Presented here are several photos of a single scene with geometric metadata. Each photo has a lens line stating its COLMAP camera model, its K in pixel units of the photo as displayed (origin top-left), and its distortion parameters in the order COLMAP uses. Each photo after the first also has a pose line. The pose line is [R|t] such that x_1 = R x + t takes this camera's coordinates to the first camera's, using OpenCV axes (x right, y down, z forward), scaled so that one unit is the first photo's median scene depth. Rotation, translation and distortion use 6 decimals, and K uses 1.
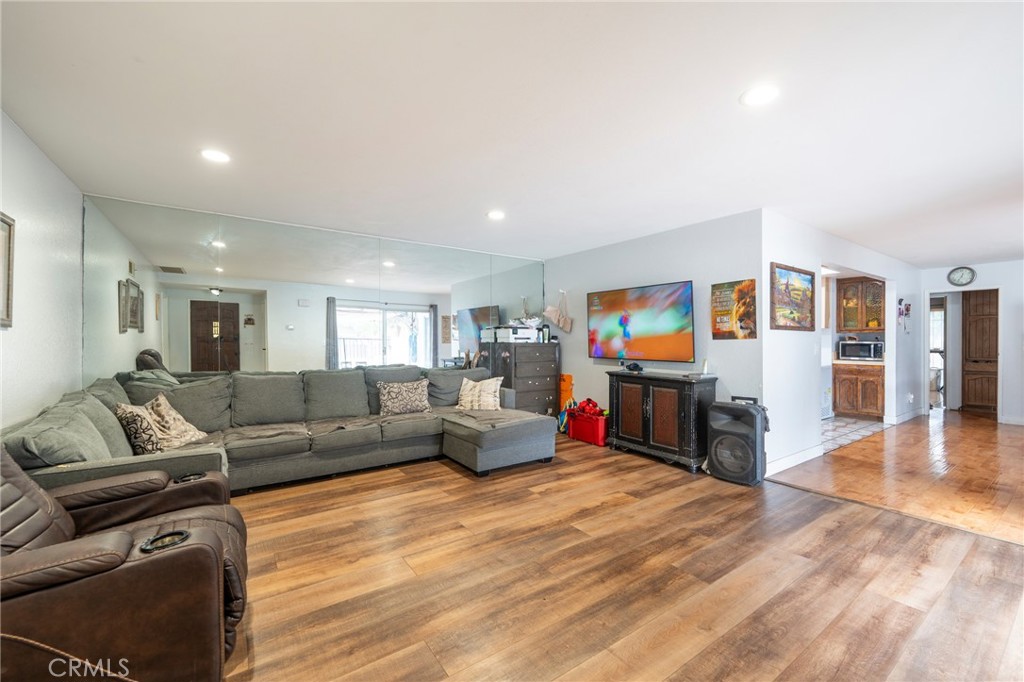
lens RADIAL K [[414.3, 0, 513.0], [0, 414.3, 331.8], [0, 0, 1]] dist [-0.005339, 0.000069]
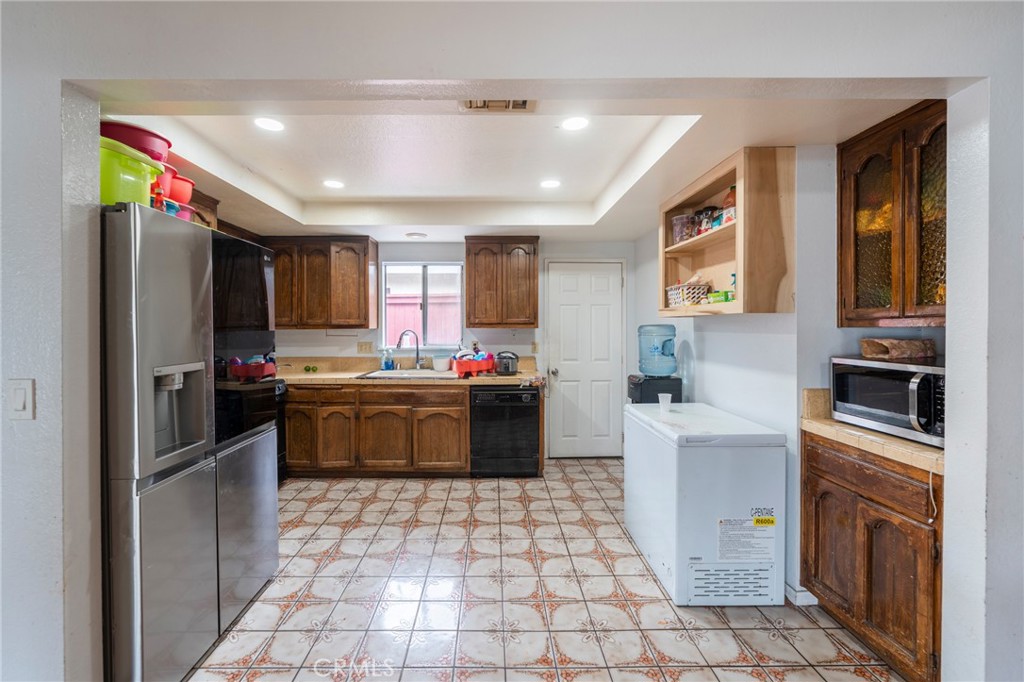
lens RADIAL K [[414.3, 0, 496.3], [0, 414.3, 333.0], [0, 0, 1]] dist [-0.005339, 0.000069]
pose [[0.825419, -0.000724, -0.564519, 0.791605], [0.003231, 0.999989, 0.003442, 0.004201], [0.564511, -0.004665, 0.825413, 0.654752]]
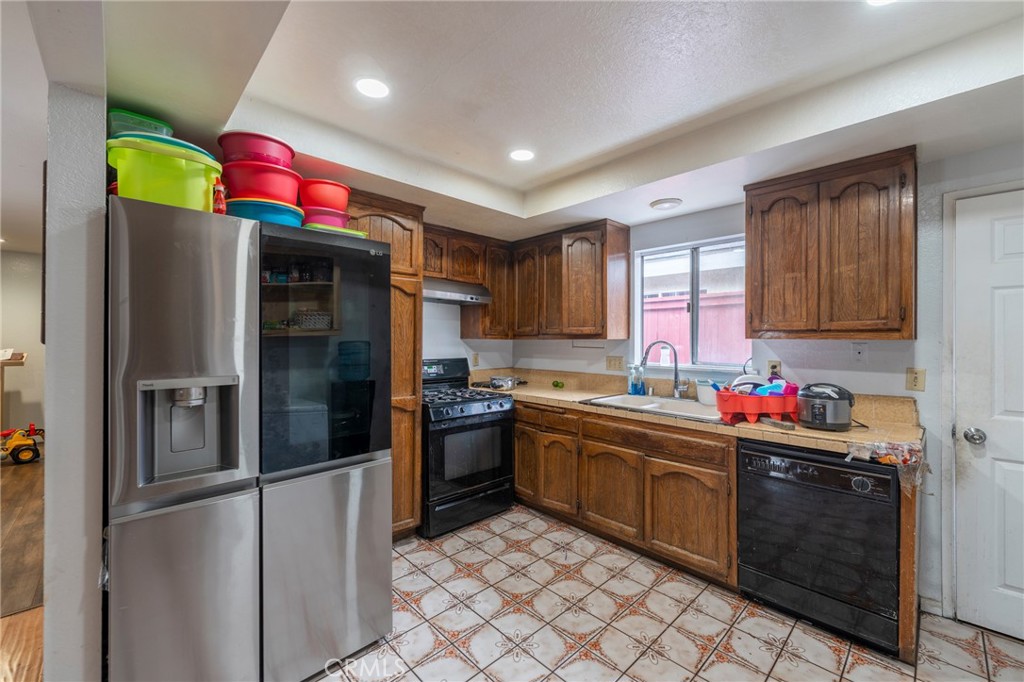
lens RADIAL K [[414.3, 0, 509.7], [0, 414.3, 338.3], [0, 0, 1]] dist [-0.005339, 0.000069]
pose [[0.159457, -0.006406, -0.987184, 0.757970], [-0.008291, 0.999935, -0.007828, 0.003448], [0.987170, 0.009433, 0.159393, 0.789095]]
